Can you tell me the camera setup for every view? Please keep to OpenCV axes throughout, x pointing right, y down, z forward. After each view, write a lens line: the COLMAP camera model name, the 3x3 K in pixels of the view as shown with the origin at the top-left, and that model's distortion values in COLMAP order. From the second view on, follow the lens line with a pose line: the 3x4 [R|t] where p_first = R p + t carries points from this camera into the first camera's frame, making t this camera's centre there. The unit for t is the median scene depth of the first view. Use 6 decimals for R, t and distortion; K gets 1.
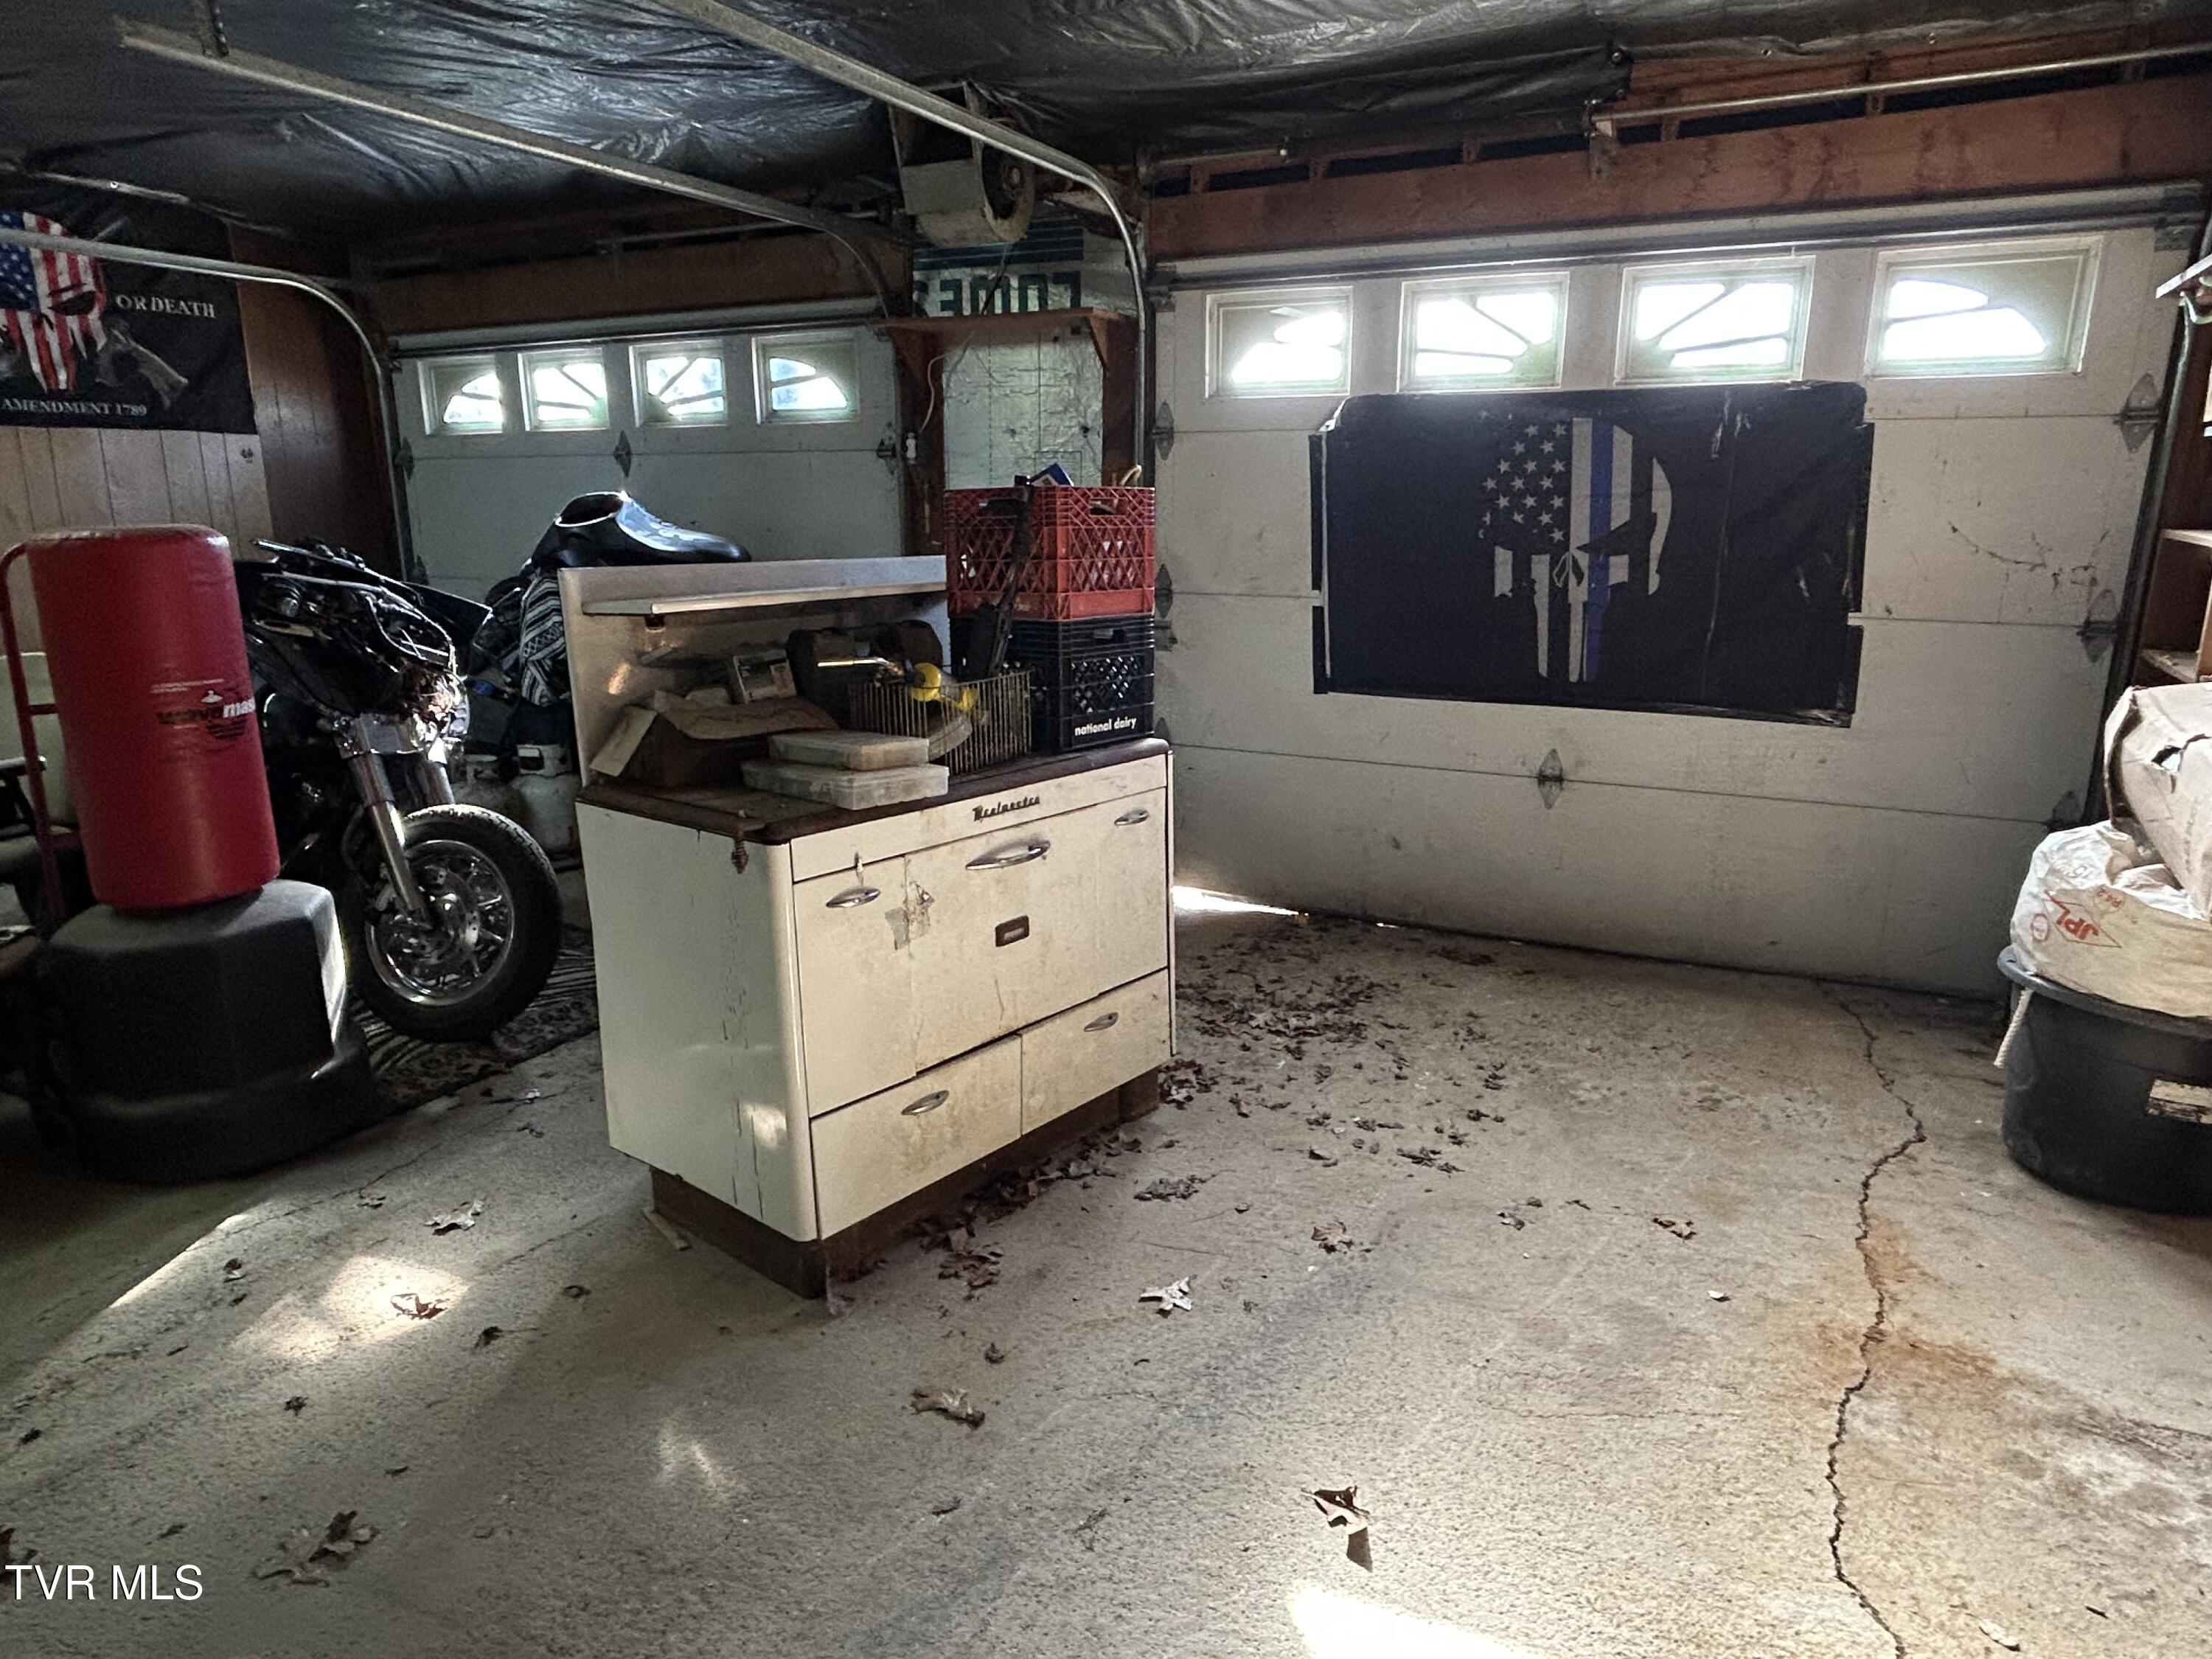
lens RADIAL K [[1322.6, 0, 1109.6], [0, 1322.6, 813.2], [0, 0, 1]] dist [-0.001419, 0.000467]
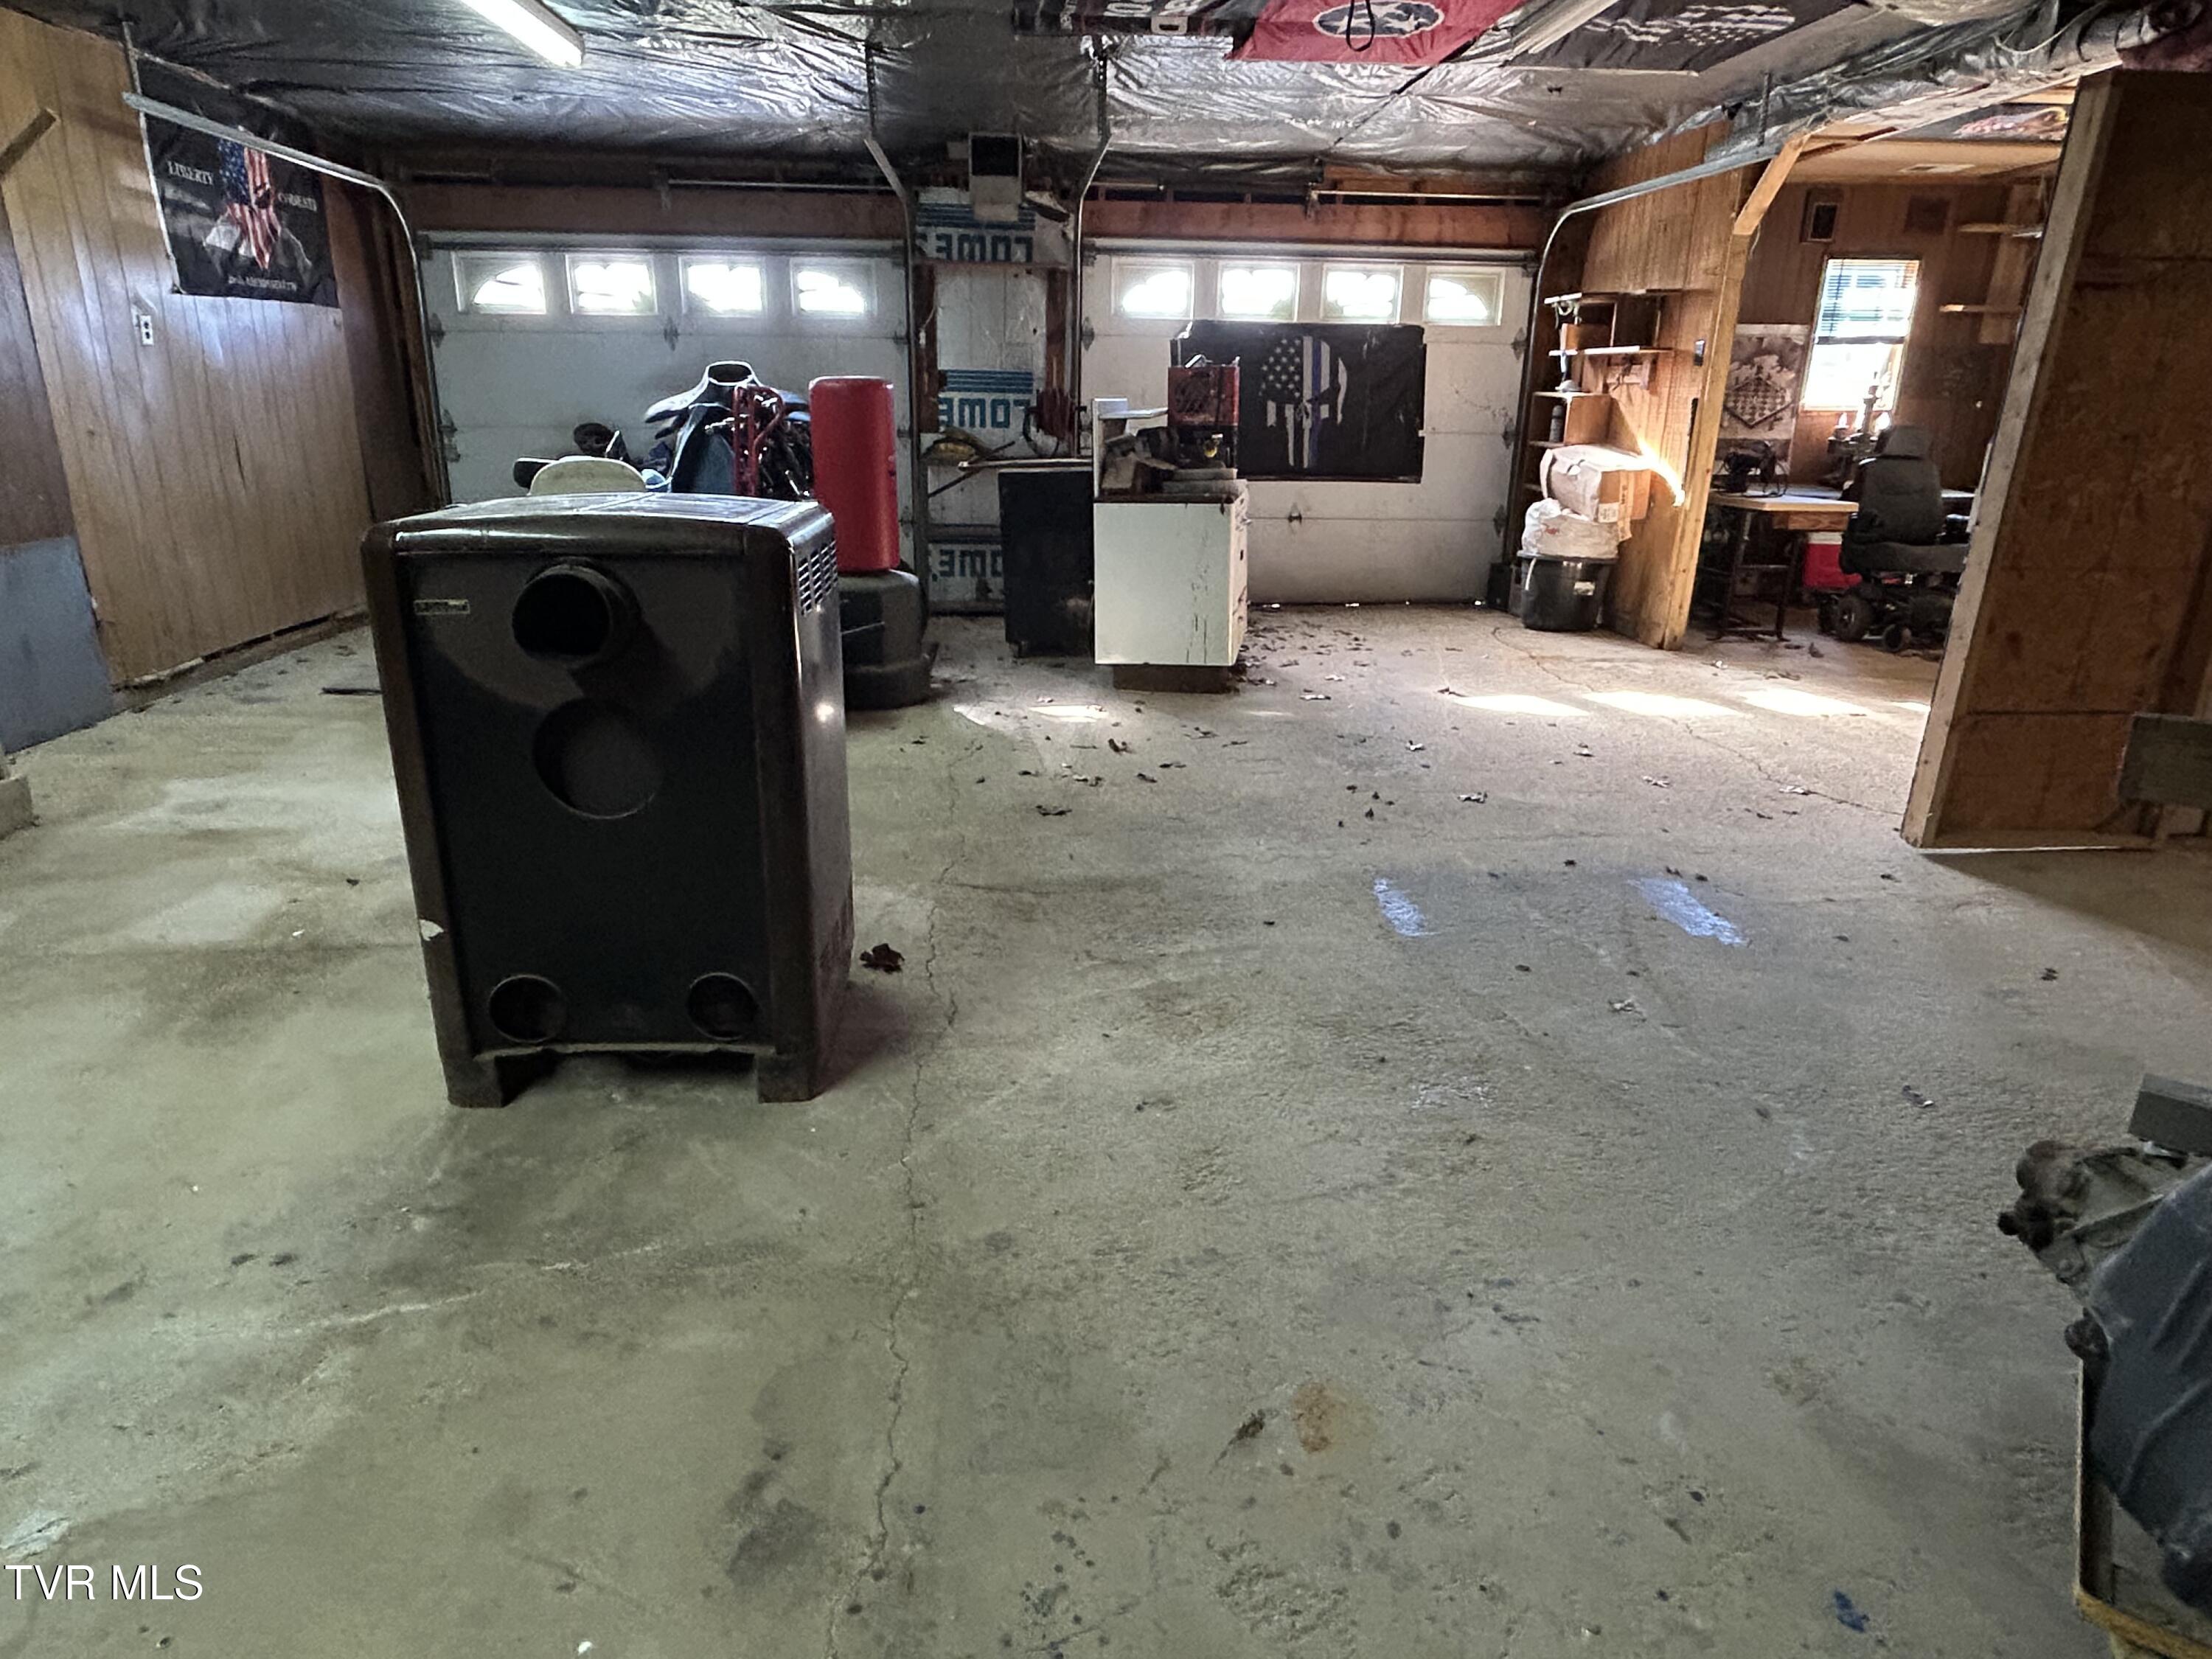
lens RADIAL K [[1322.6, 0, 1109.6], [0, 1322.6, 813.2], [0, 0, 1]] dist [-0.001419, 0.000467]
pose [[0.858309, -0.146873, 0.491665, -0.982468], [0.105574, 0.988208, 0.110900, 0.167440], [-0.502156, -0.043279, 0.863694, -0.631095]]
